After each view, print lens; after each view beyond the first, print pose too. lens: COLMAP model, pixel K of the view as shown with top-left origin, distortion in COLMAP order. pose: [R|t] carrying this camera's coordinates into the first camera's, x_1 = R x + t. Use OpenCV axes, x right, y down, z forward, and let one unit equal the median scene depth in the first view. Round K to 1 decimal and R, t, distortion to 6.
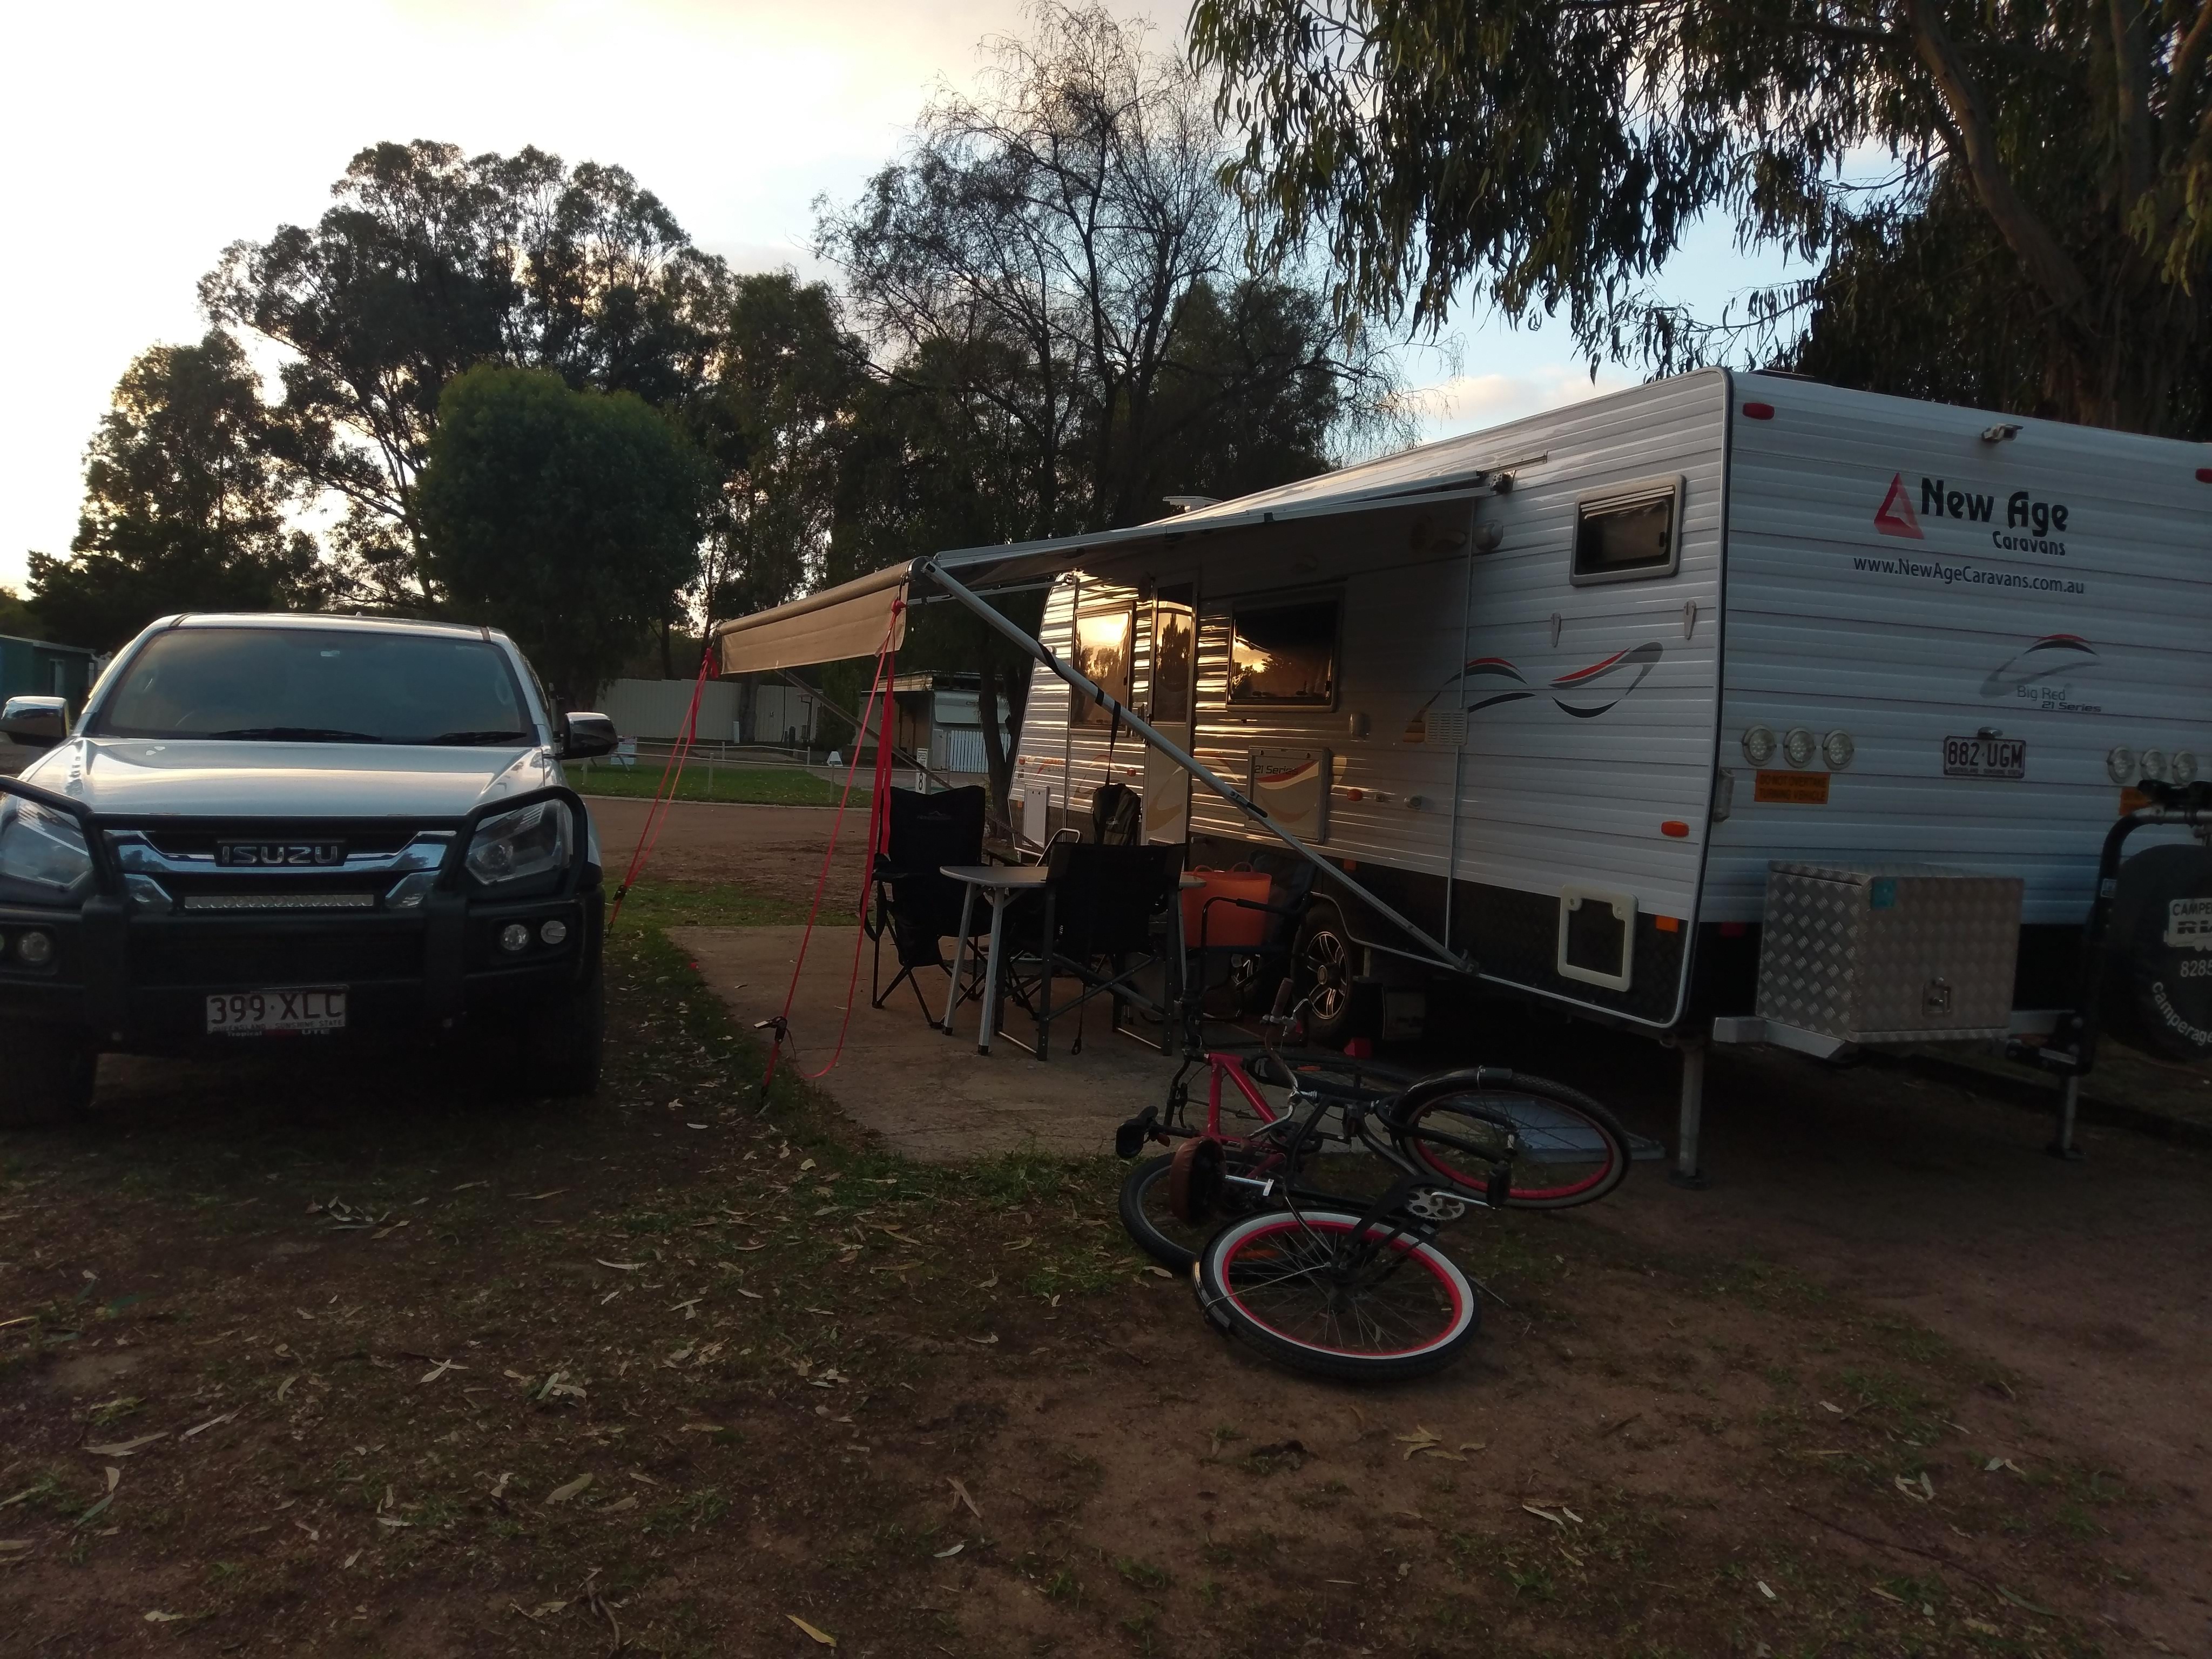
lens RADIAL K [[1606.8, 0, 1115.9], [0, 1606.8, 834.5], [0, 0, 1]] dist [0.002435, -0.011088]
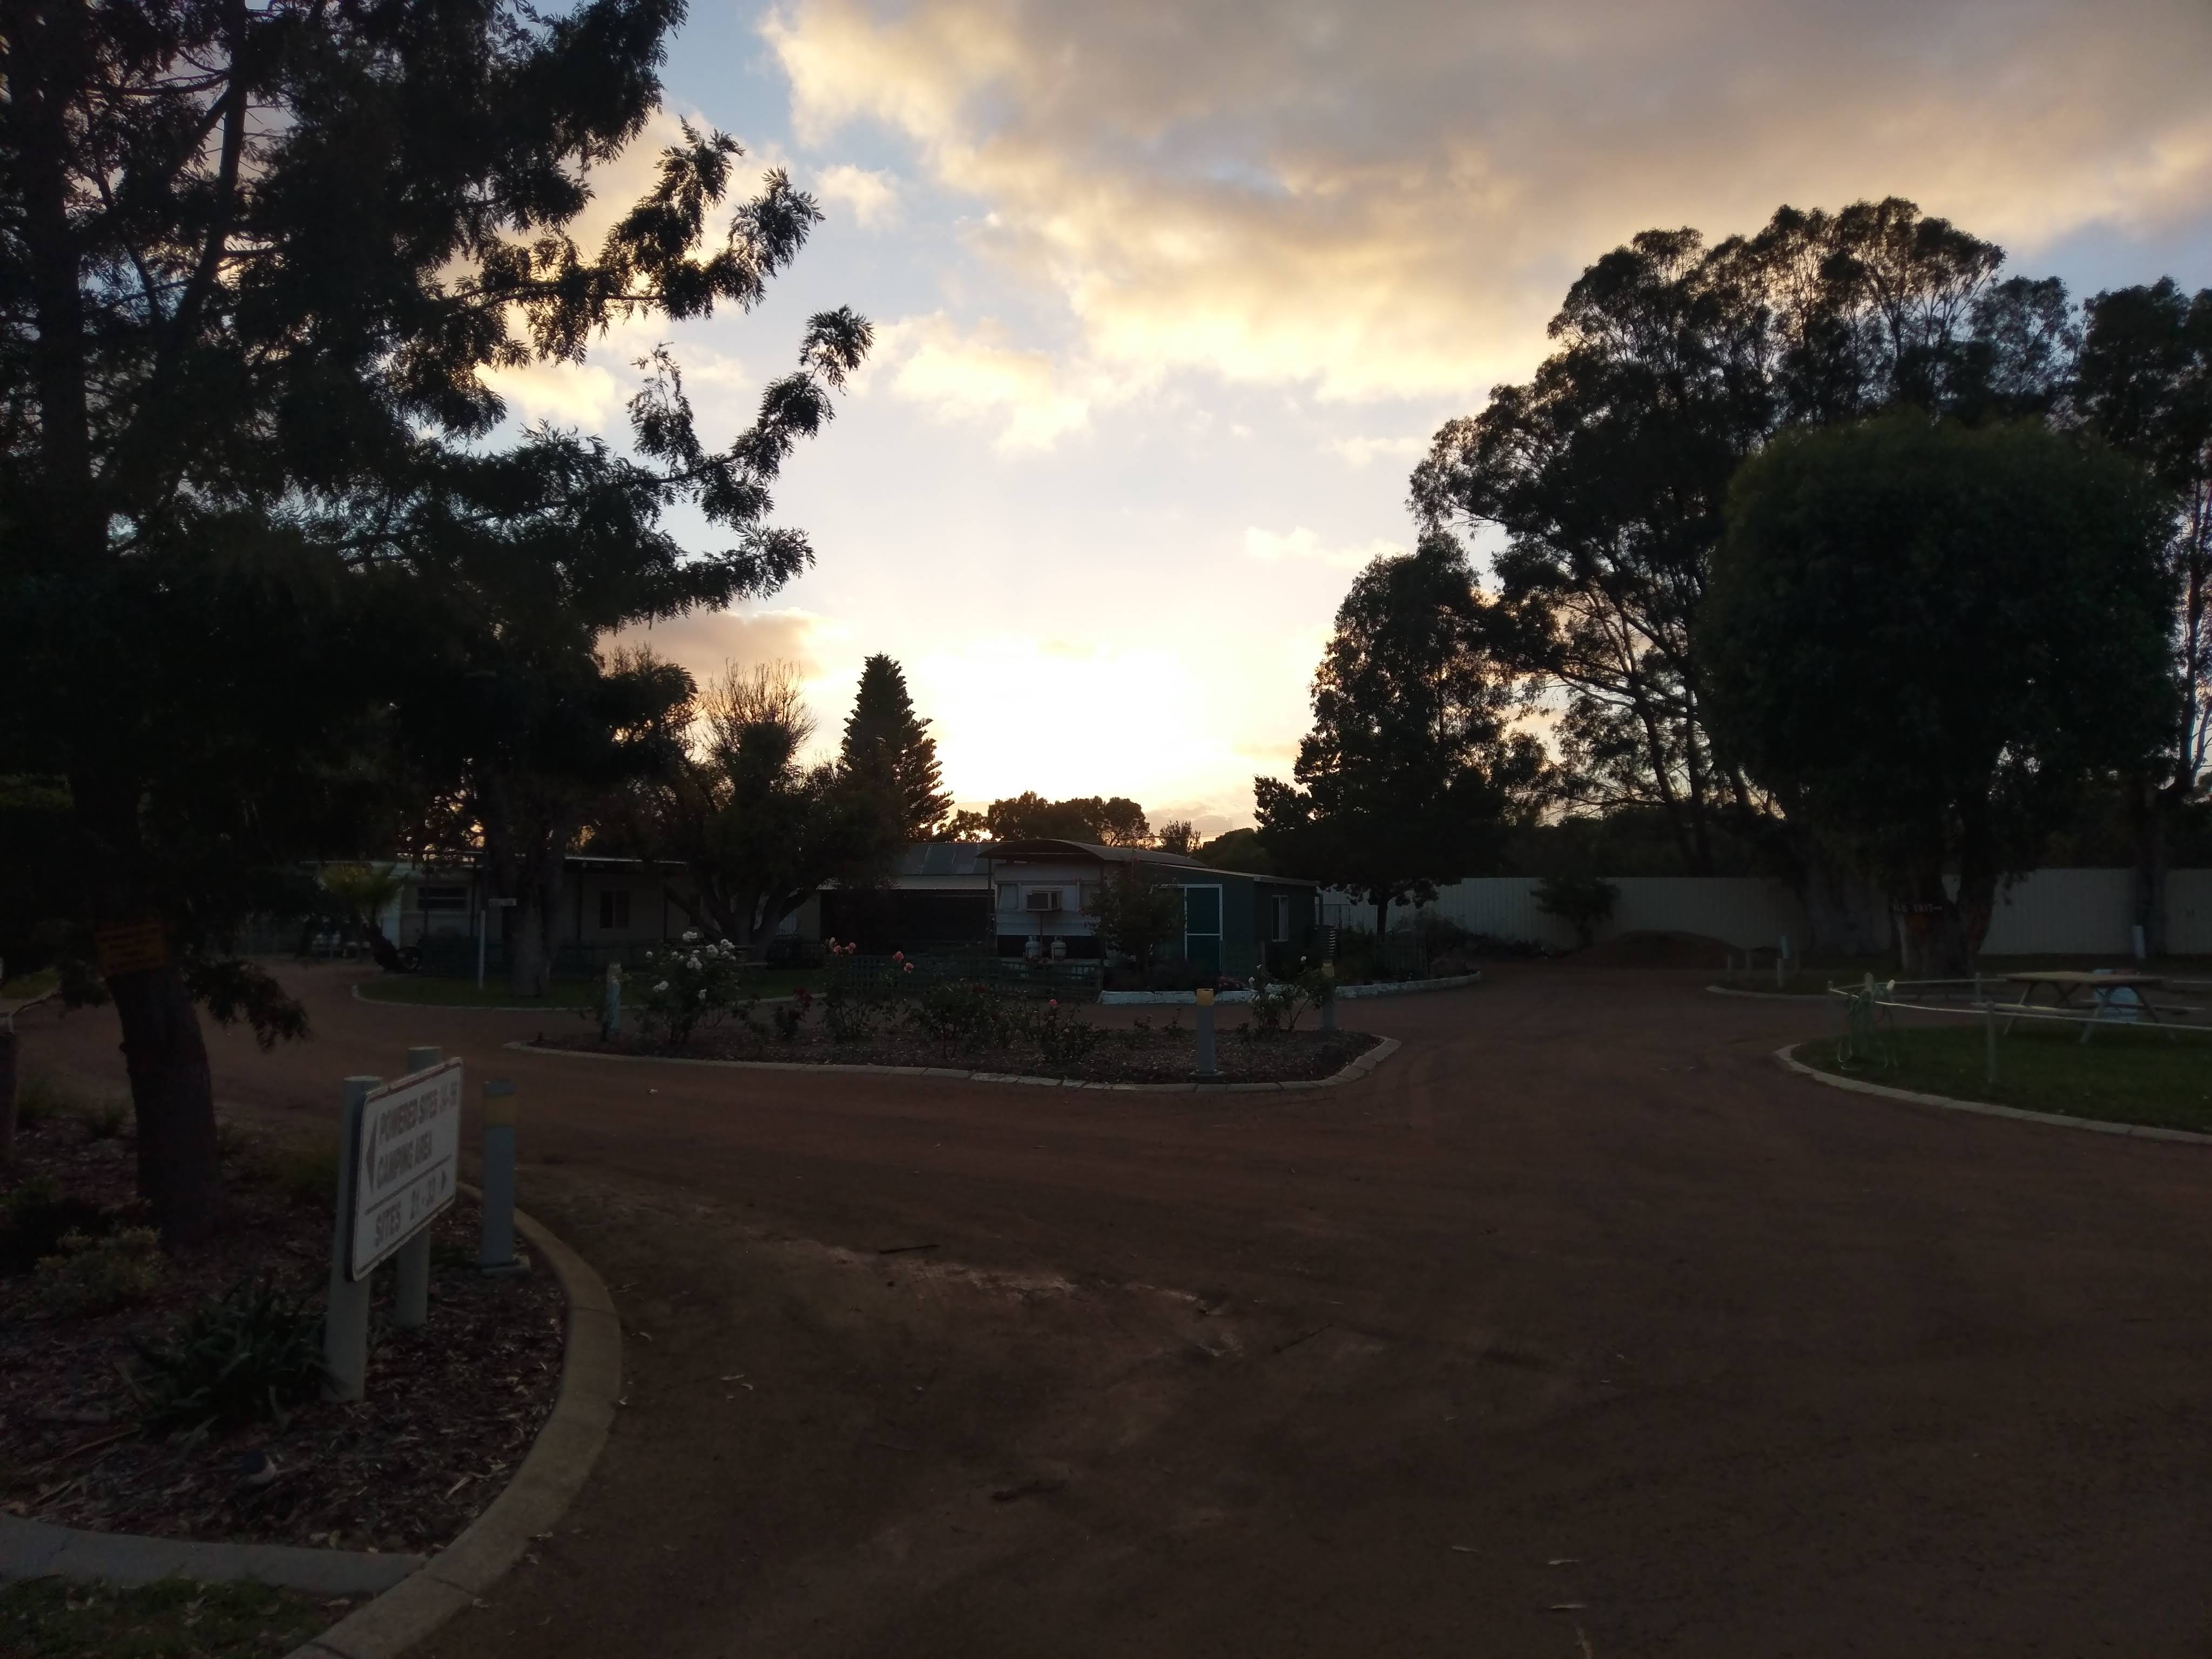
lens RADIAL K [[1606.8, 0, 1109.5], [0, 1606.8, 830.4], [0, 0, 1]] dist [0.002435, -0.011088]
pose [[0.759085, -0.086802, -0.645178, -0.127316], [-0.000785, 0.990948, -0.134246, -0.020920], [0.650991, 0.102410, 0.752146, 0.215879]]
